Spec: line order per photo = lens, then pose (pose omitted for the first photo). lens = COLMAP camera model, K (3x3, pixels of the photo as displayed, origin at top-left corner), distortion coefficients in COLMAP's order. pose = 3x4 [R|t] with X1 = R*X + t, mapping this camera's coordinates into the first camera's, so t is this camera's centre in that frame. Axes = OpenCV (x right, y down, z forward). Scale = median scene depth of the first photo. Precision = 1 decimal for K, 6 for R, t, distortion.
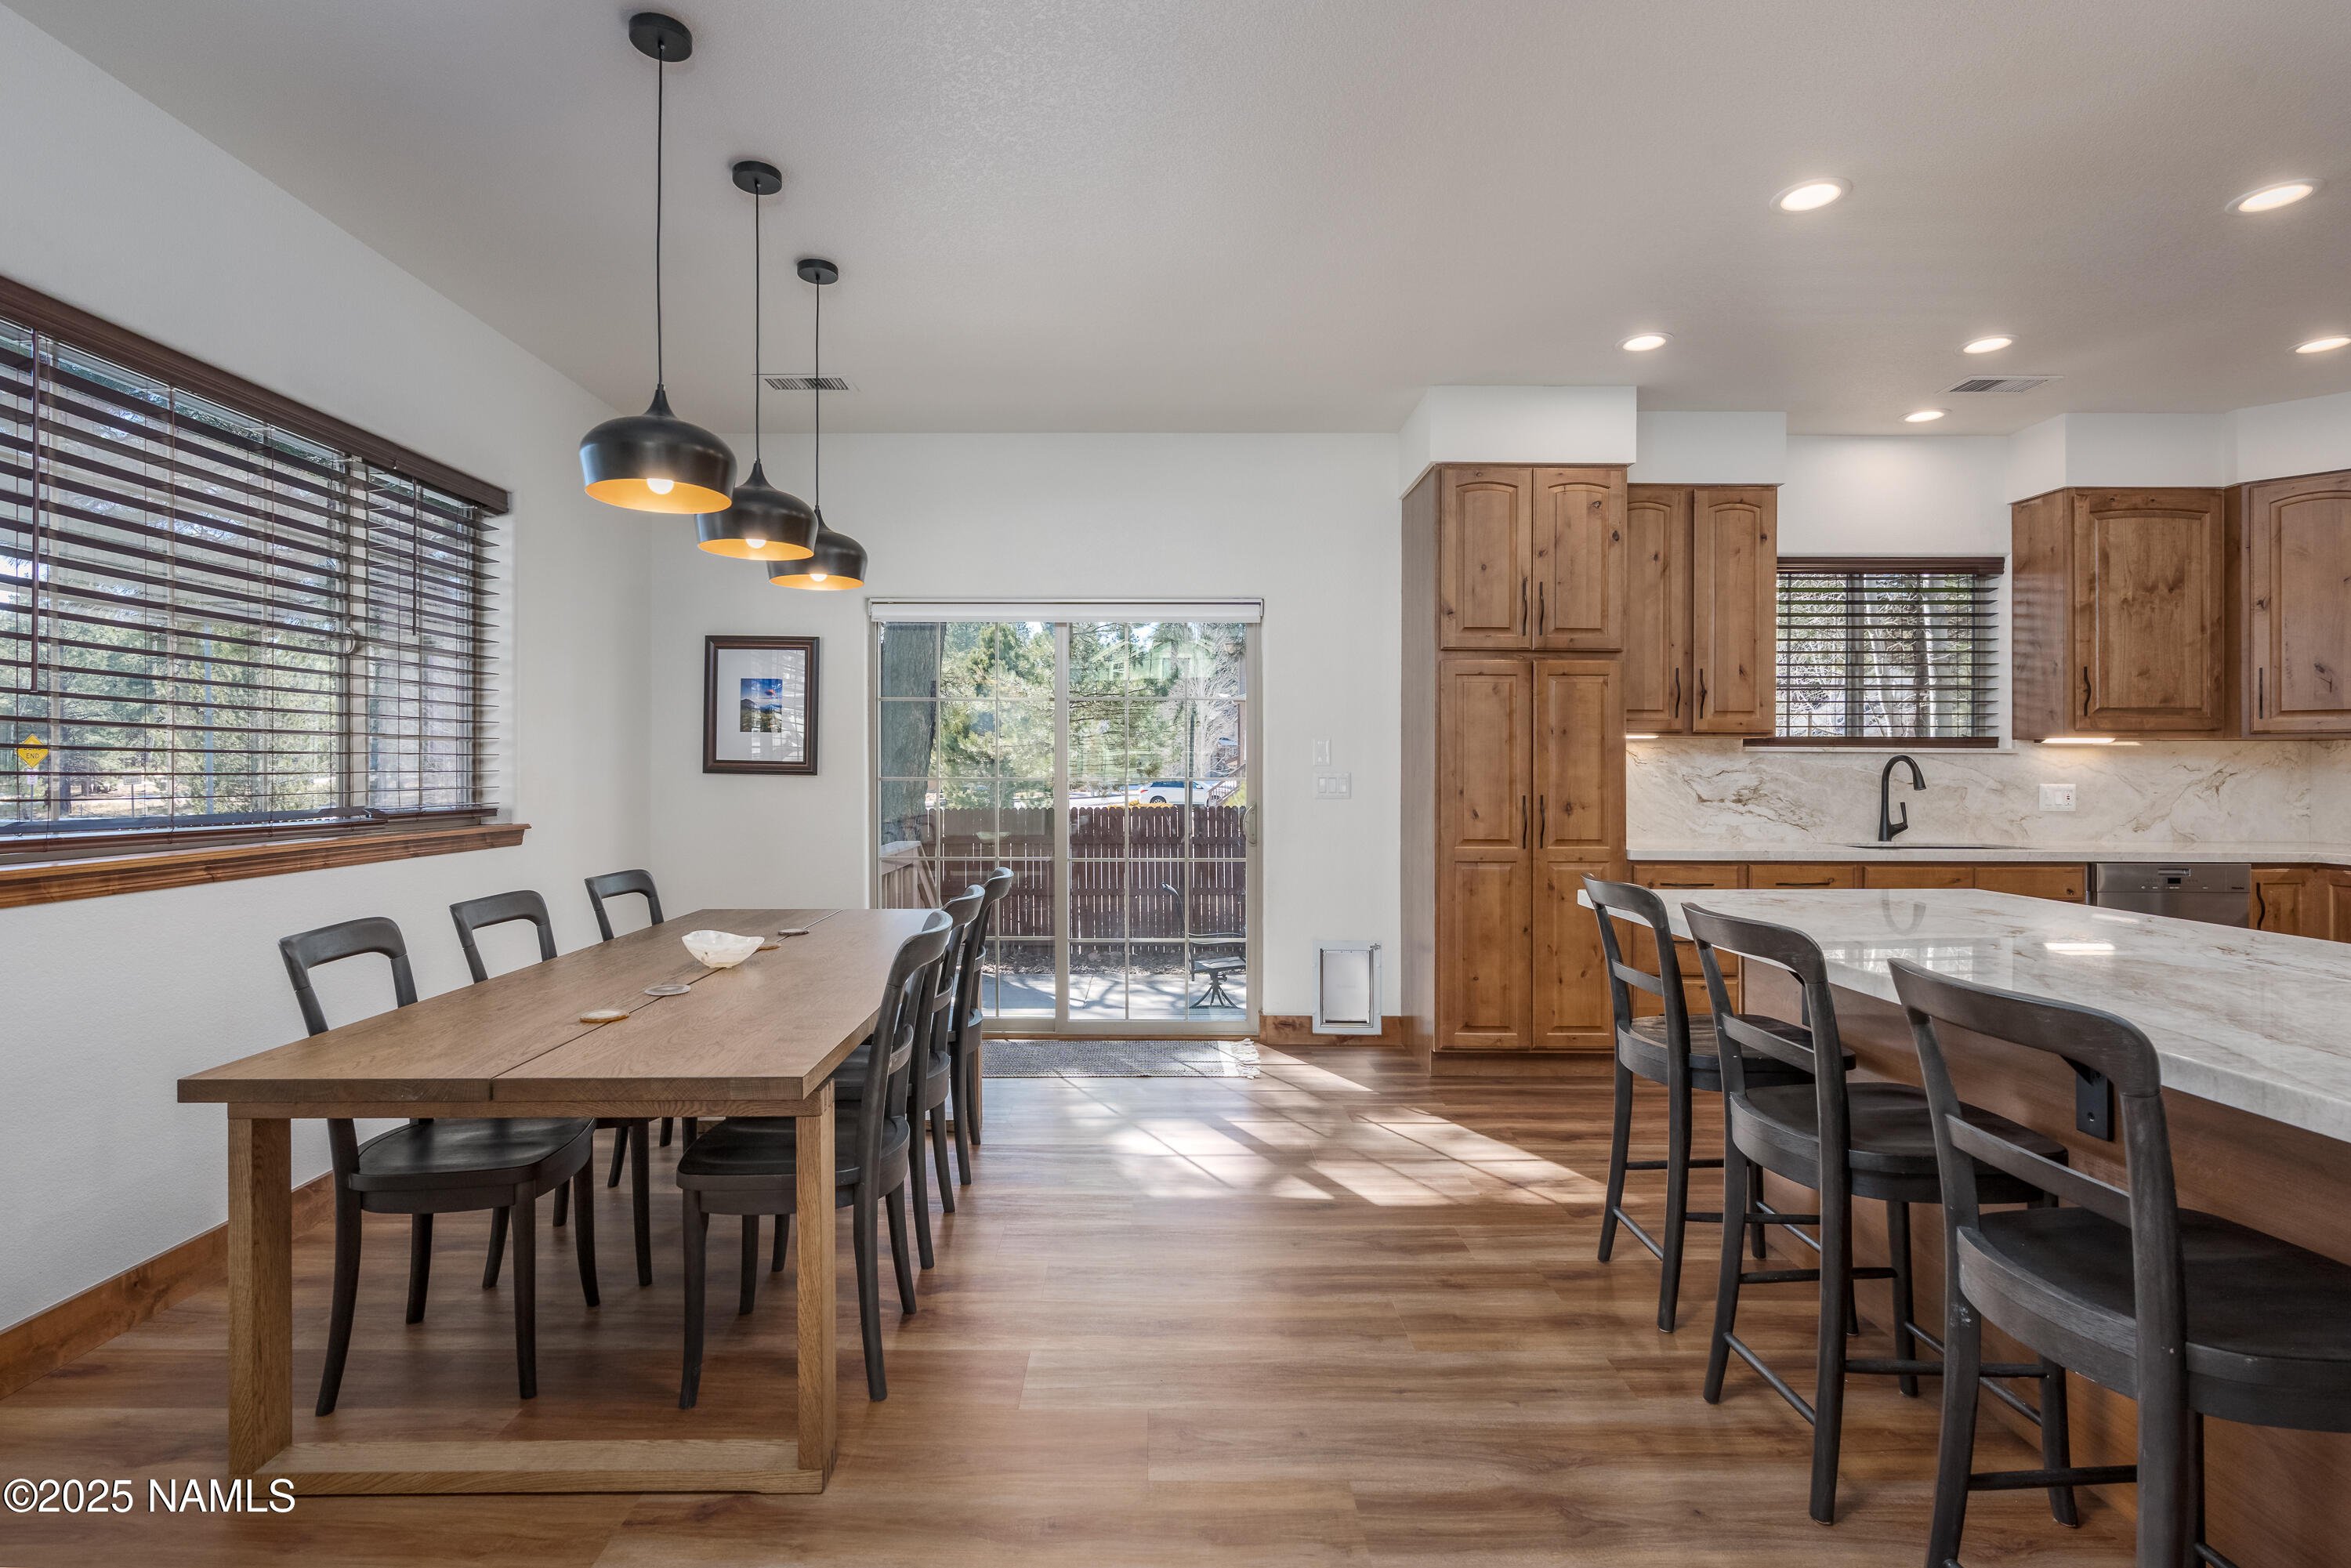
lens RADIAL K [[1133.7, 0, 1164.7], [0, 1133.7, 766.0], [0, 0, 1]] dist [-0.007495, 0.003268]
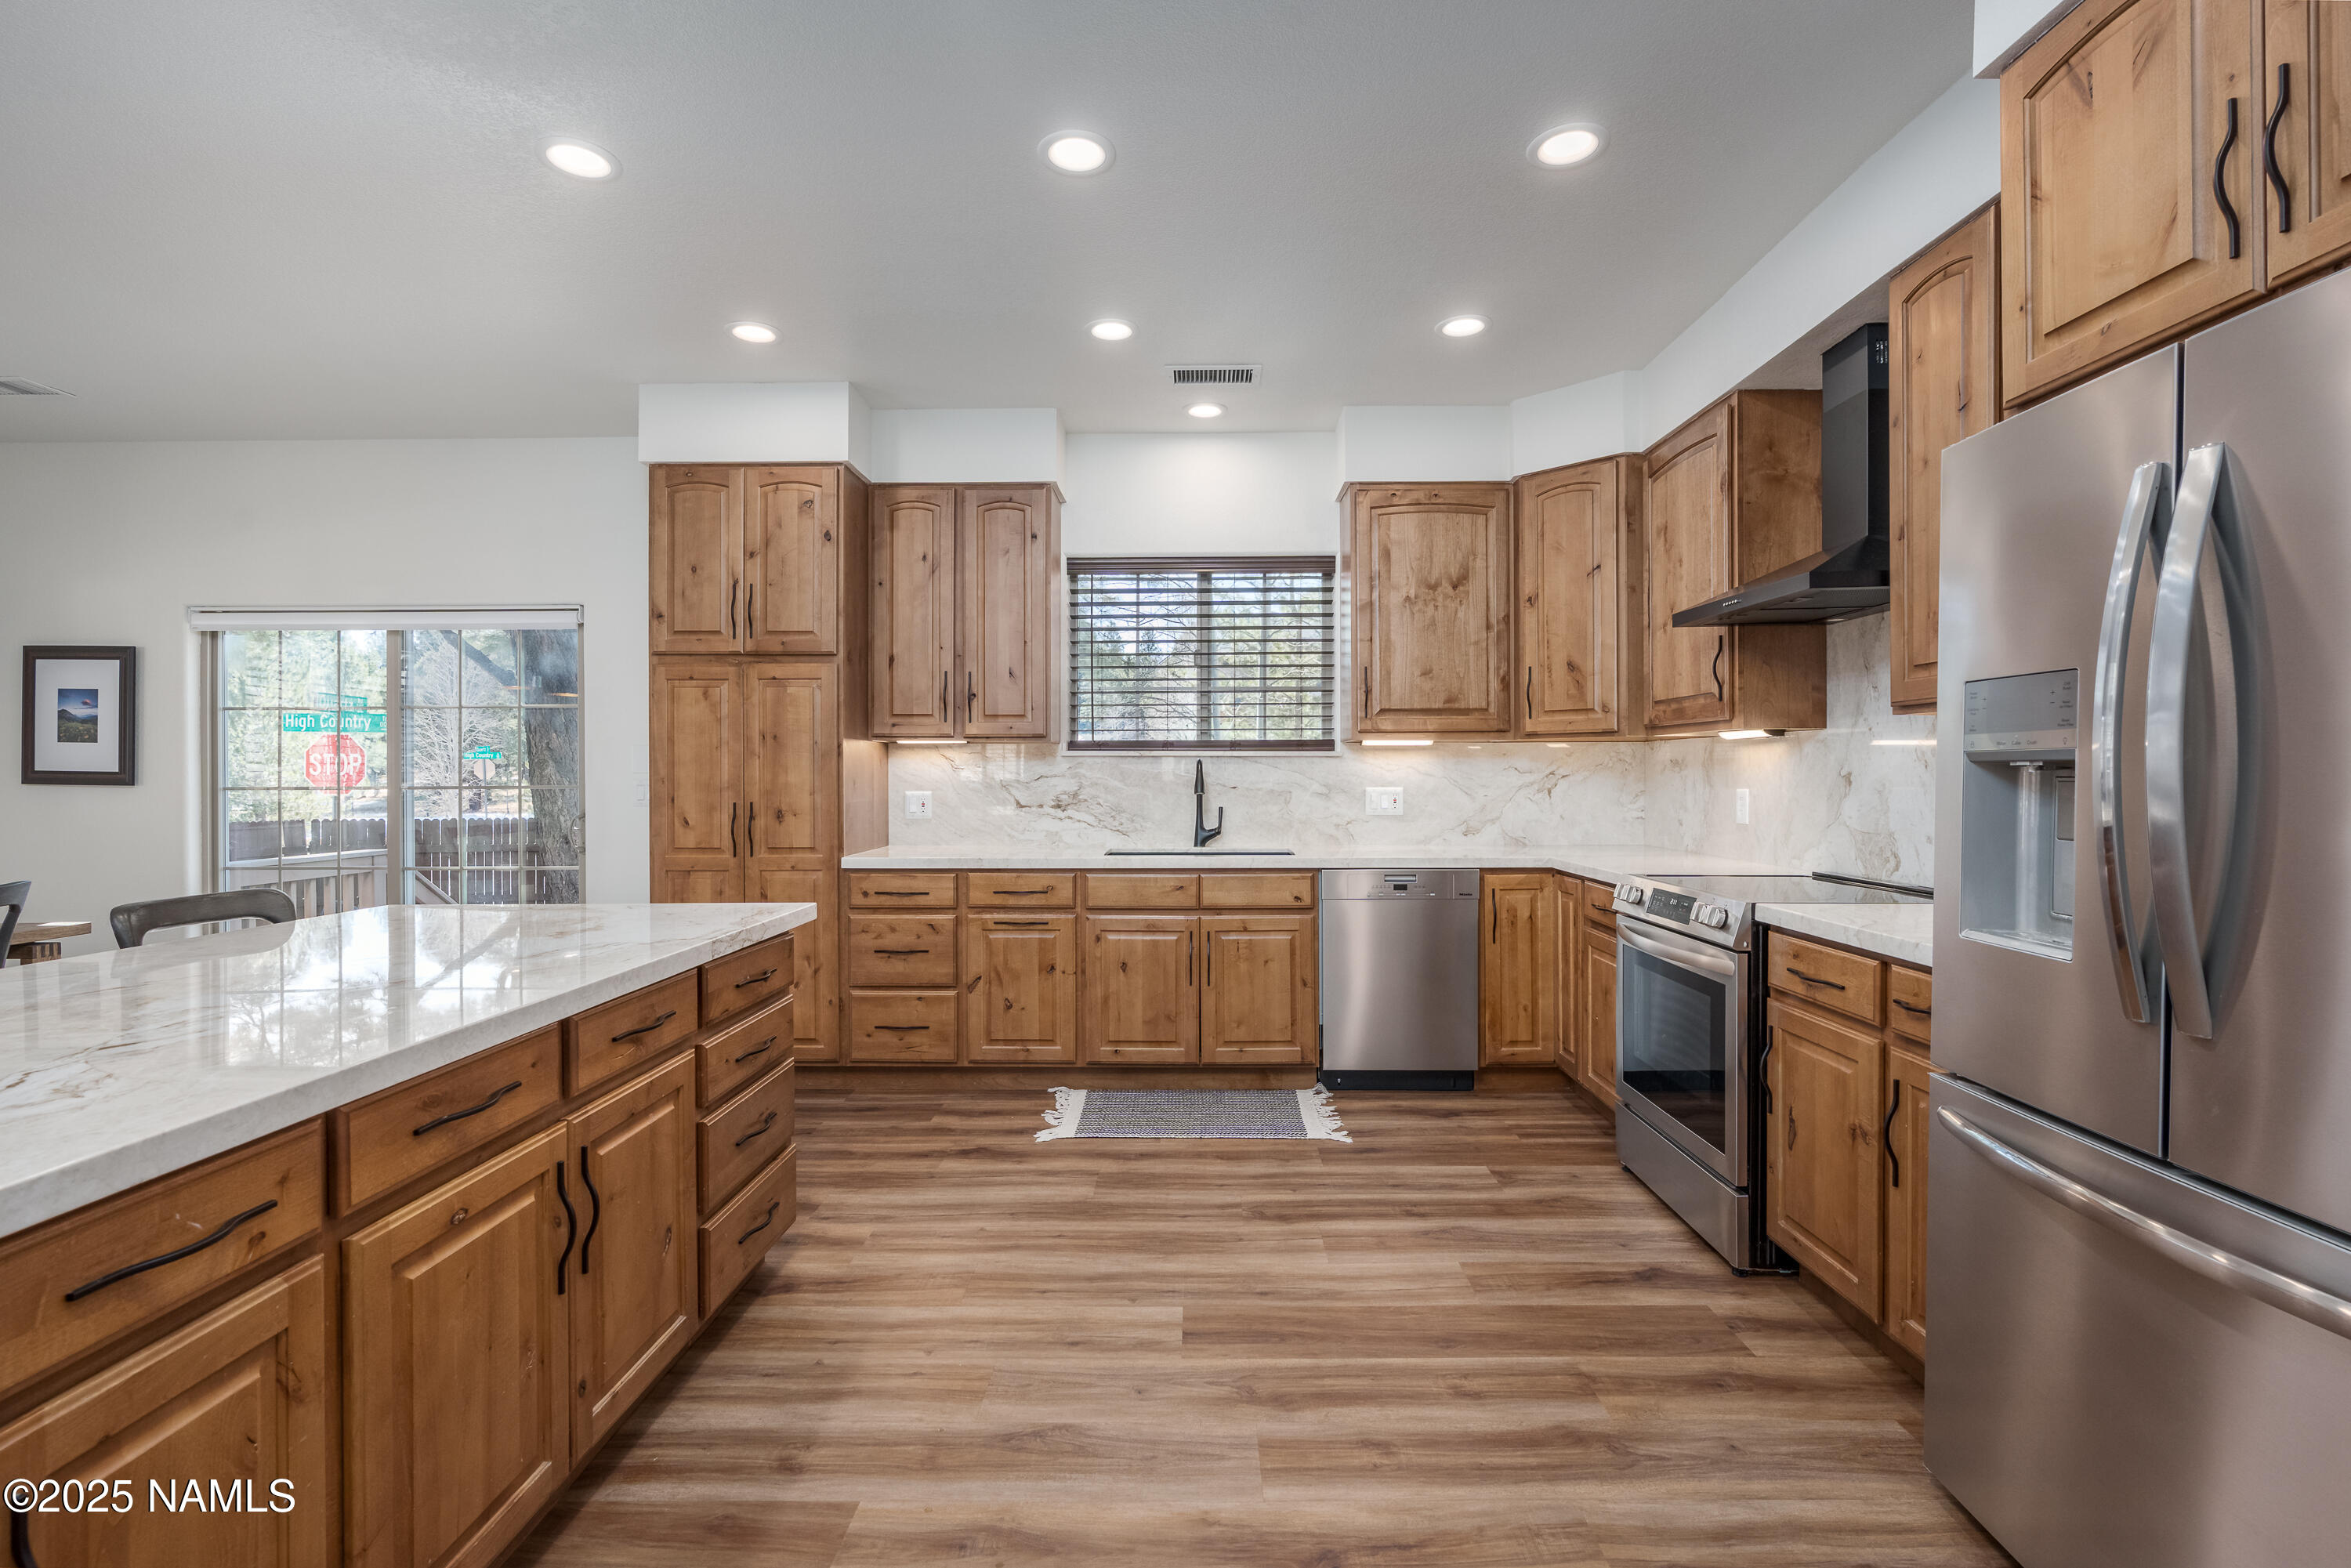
lens RADIAL K [[1066.2, 0, 1203.3], [0, 1066.2, 778.8], [0, 0, 1]] dist [-0.011726, 0.002695]
pose [[0.999951, -0.005664, -0.008180, 0.682084], [0.005714, 0.999965, 0.006093, 0.002196], [0.008145, -0.006140, 0.999948, 0.080148]]
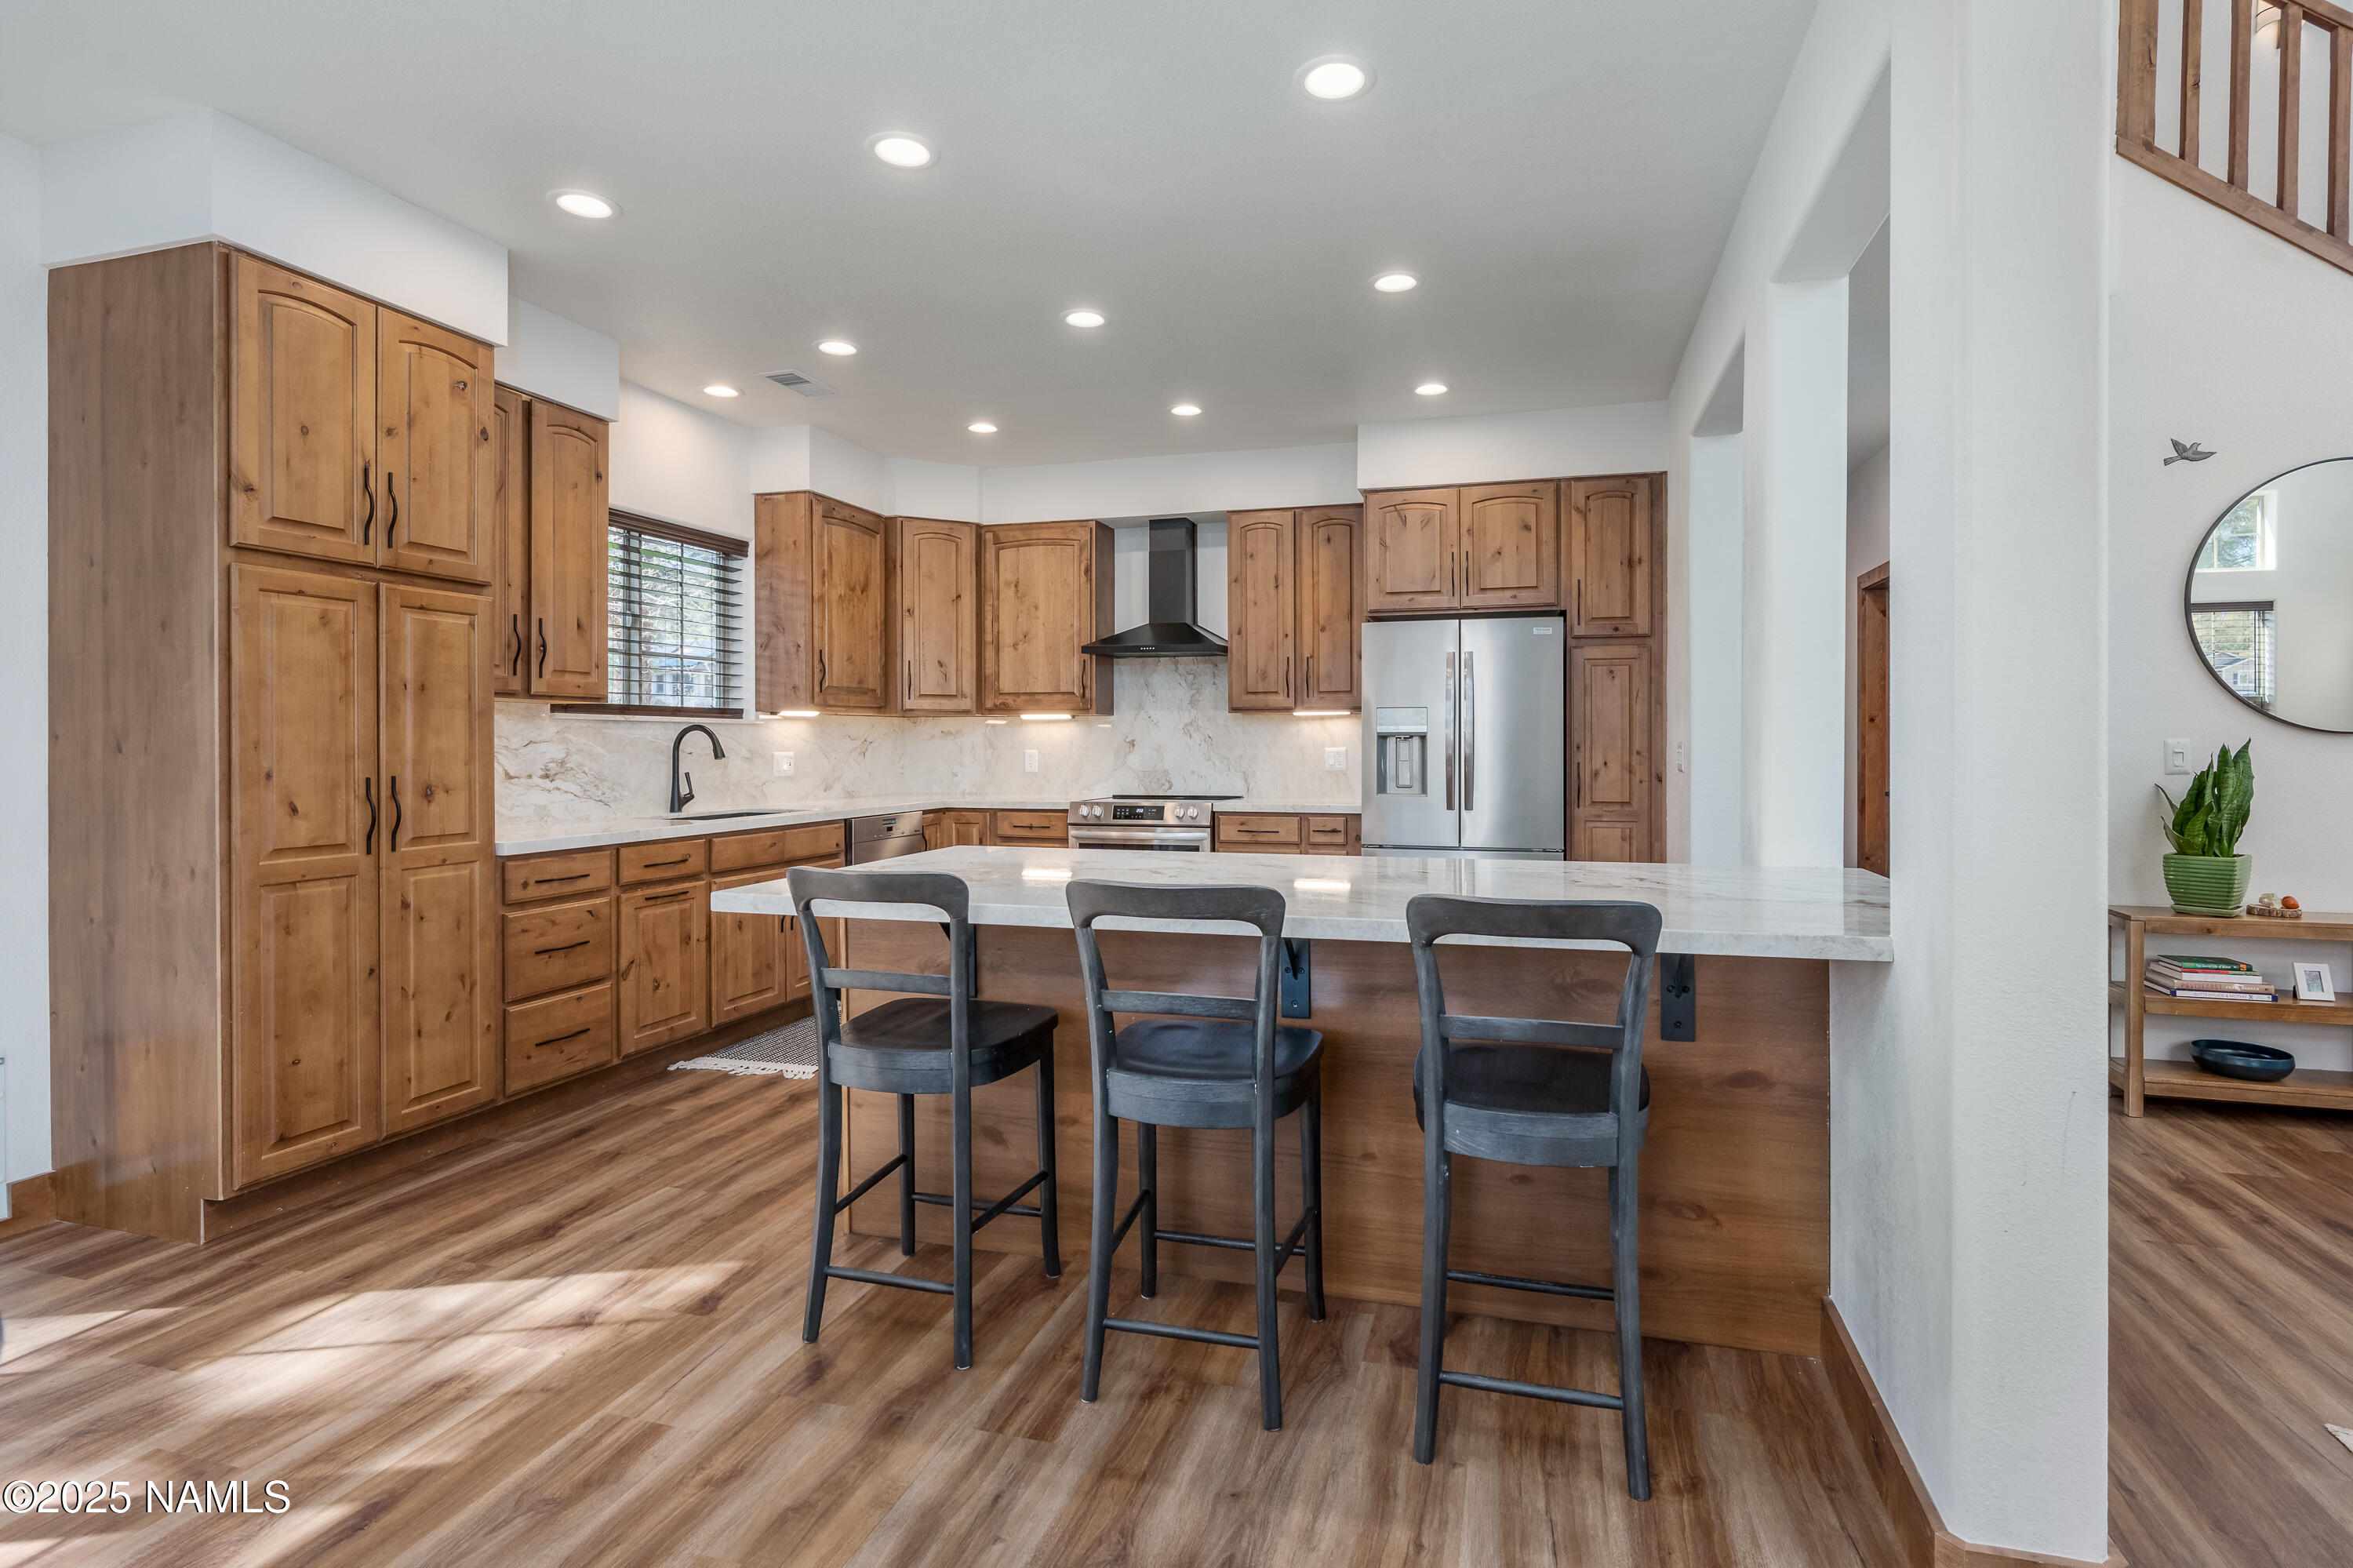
lens RADIAL K [[1134.7, 0, 1200.6], [0, 1134.7, 746.4], [0, 0, 1]] dist [-0.007495, 0.003268]
pose [[0.283962, -0.007775, 0.958804, -0.185632], [0.000624, 0.999968, 0.007924, 0.001913], [-0.958835, -0.001652, 0.283958, 0.298935]]
